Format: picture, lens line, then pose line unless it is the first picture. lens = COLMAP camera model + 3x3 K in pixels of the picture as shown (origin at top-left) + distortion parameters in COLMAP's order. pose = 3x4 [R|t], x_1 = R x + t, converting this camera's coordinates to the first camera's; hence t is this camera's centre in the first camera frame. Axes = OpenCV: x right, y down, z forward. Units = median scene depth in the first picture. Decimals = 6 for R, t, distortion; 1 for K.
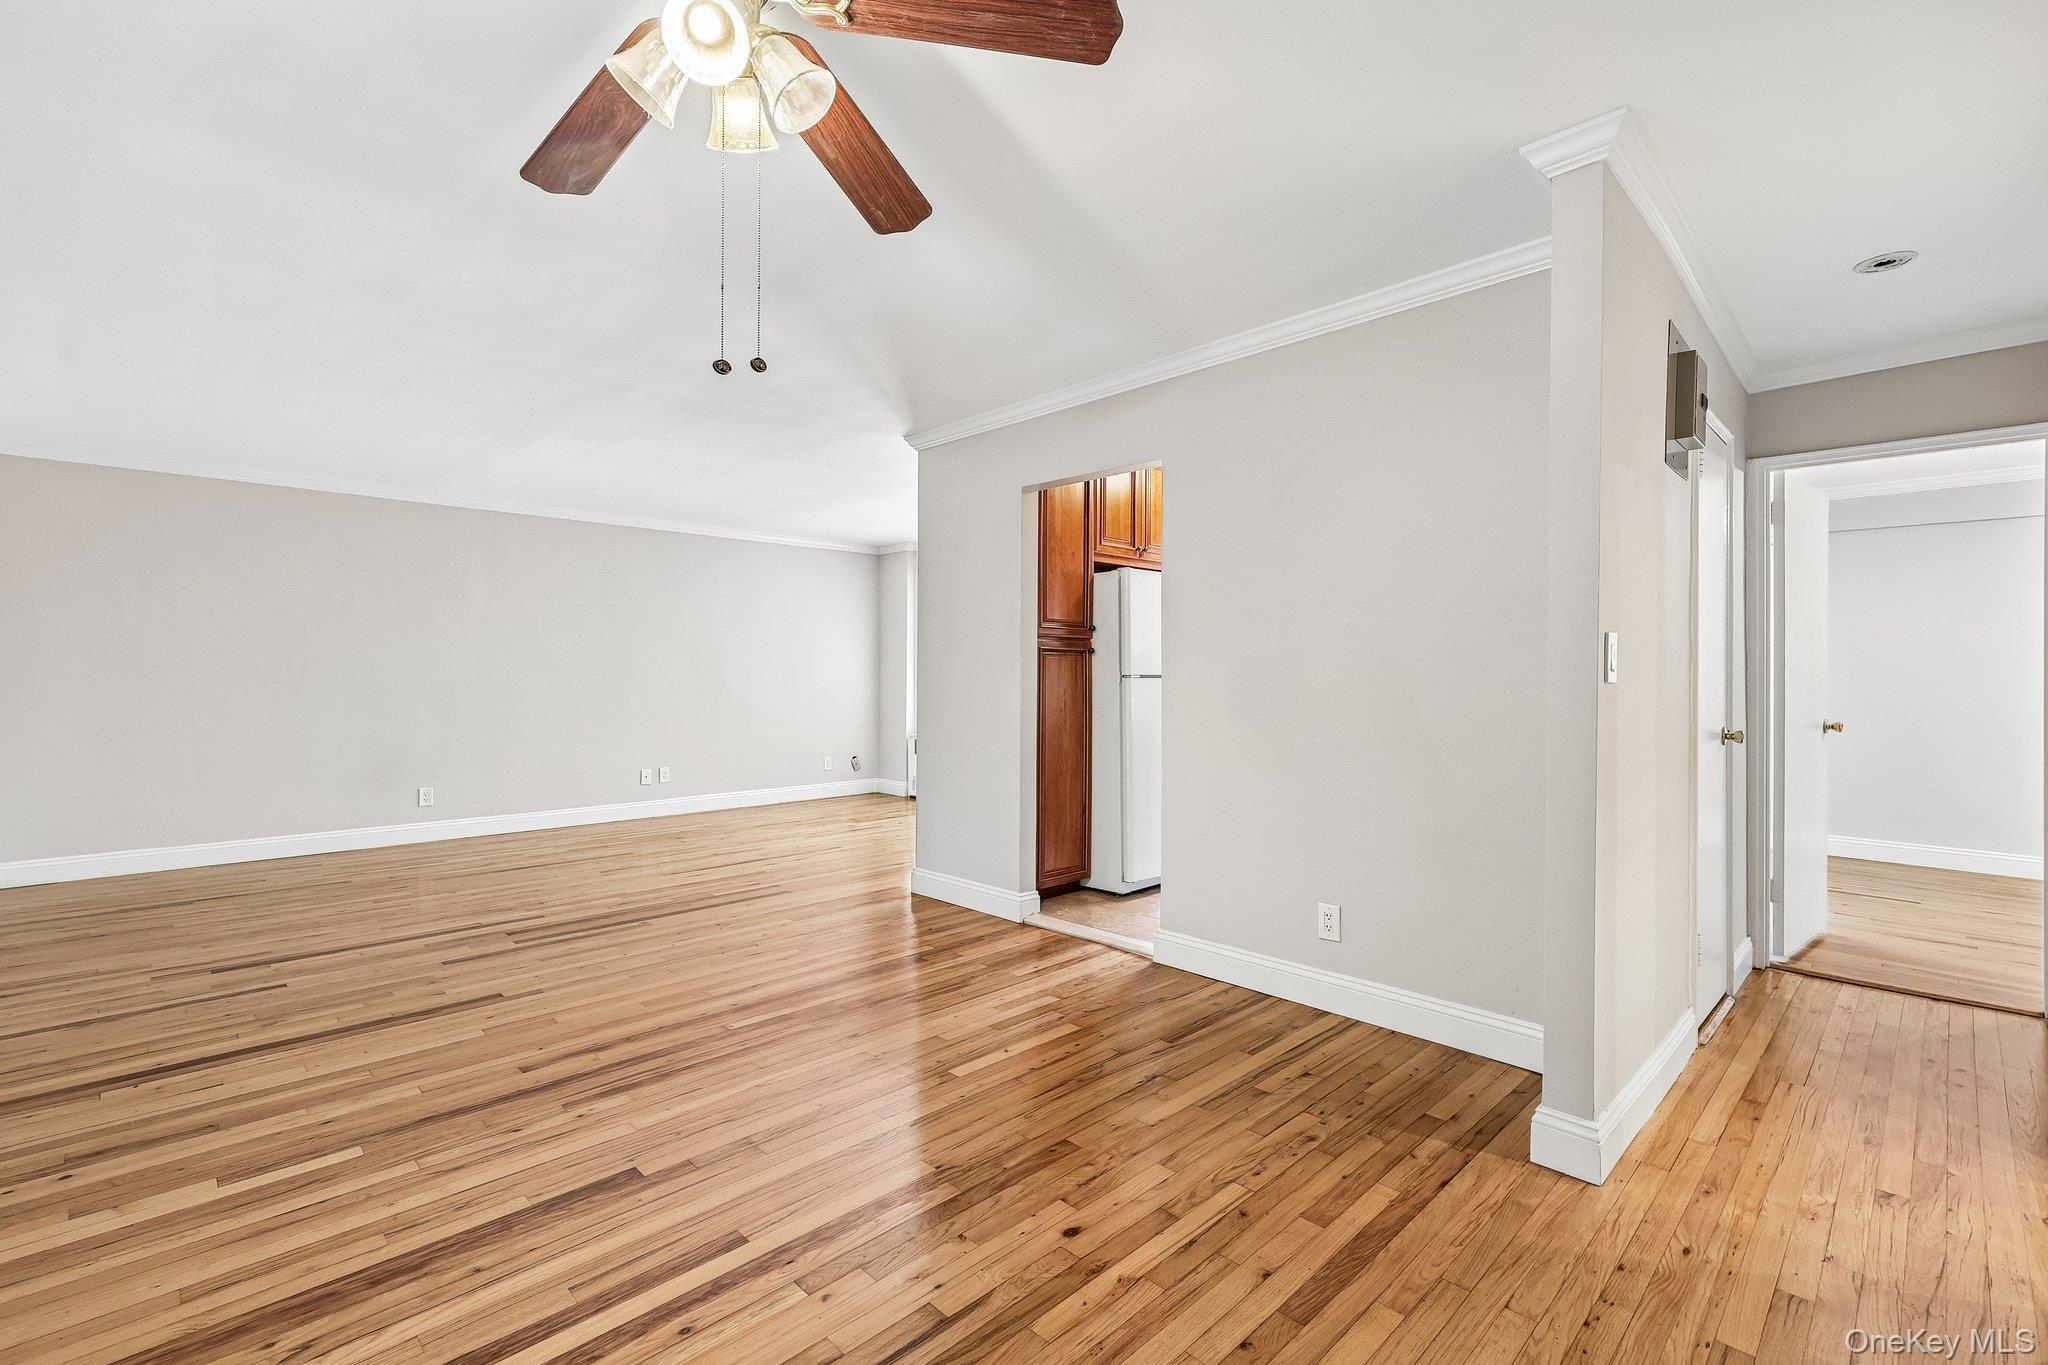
lens RADIAL K [[906.2, 0, 1023.7], [0, 906.2, 684.1], [0, 0, 1]] dist [0.002578, 0.001557]
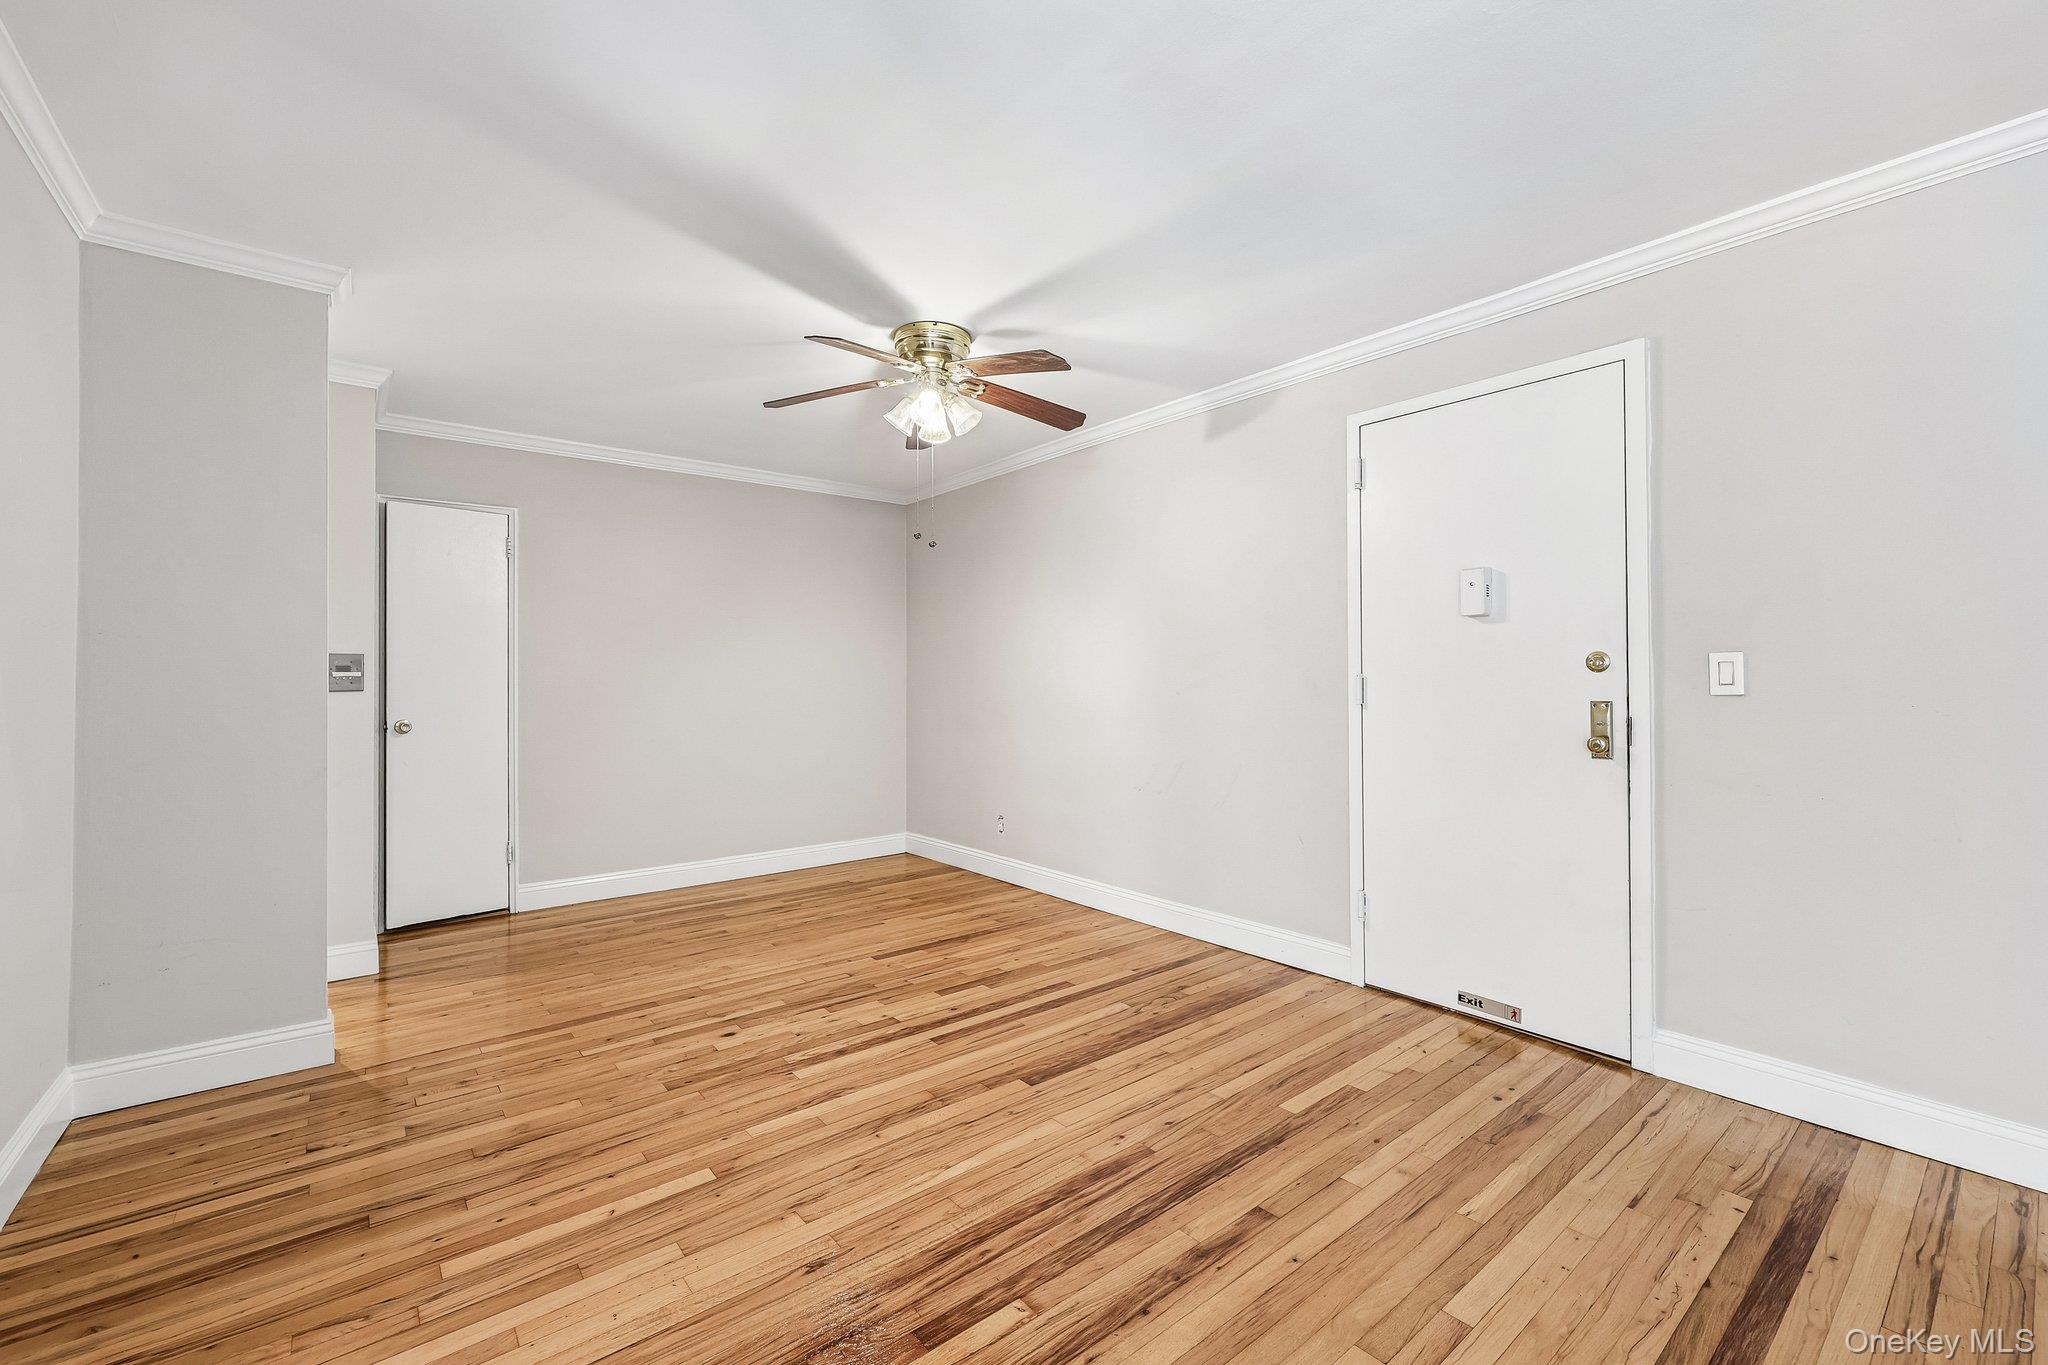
lens RADIAL K [[845.4, 0, 1013.3], [0, 845.4, 671.8], [0, 0, 1]] dist [-0.002179, 0.001330]
pose [[-0.994787, 0.001701, 0.101960, -0.395273], [0.001341, 0.999993, -0.003604, -0.012920], [-0.101965, -0.003449, -0.994782, 1.615909]]
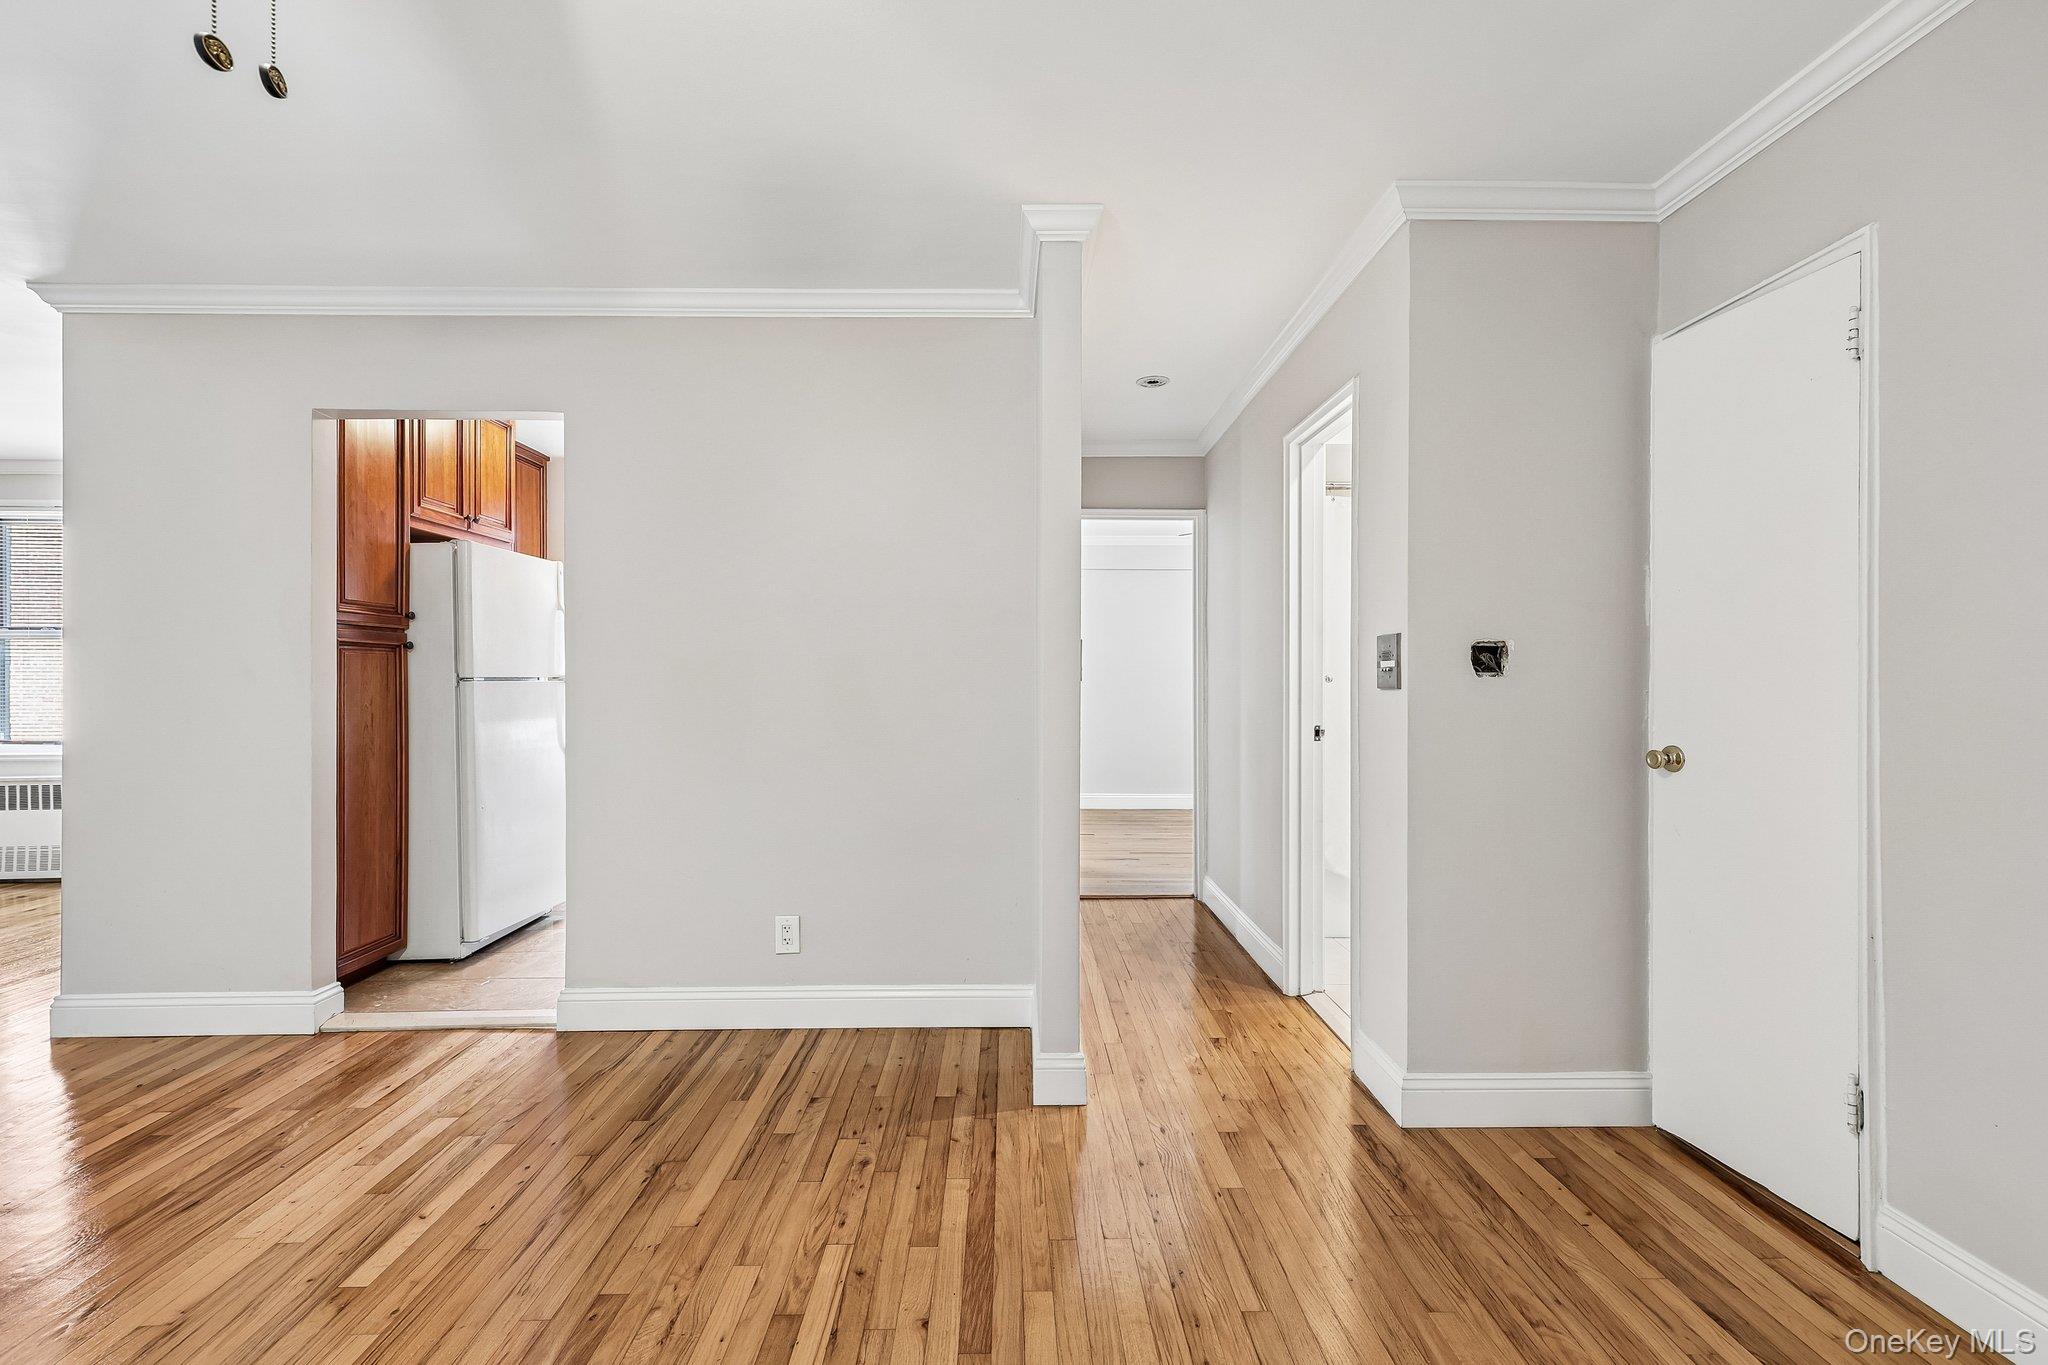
lens RADIAL K [[906.2, 0, 1026.5], [0, 906.2, 682.6], [0, 0, 1]] dist [0.002578, 0.001557]
pose [[0.682789, -0.008886, 0.730562, -0.207788], [0.011805, 0.999930, 0.001130, -0.001333], [-0.730521, 0.007853, 0.682846, 0.180113]]
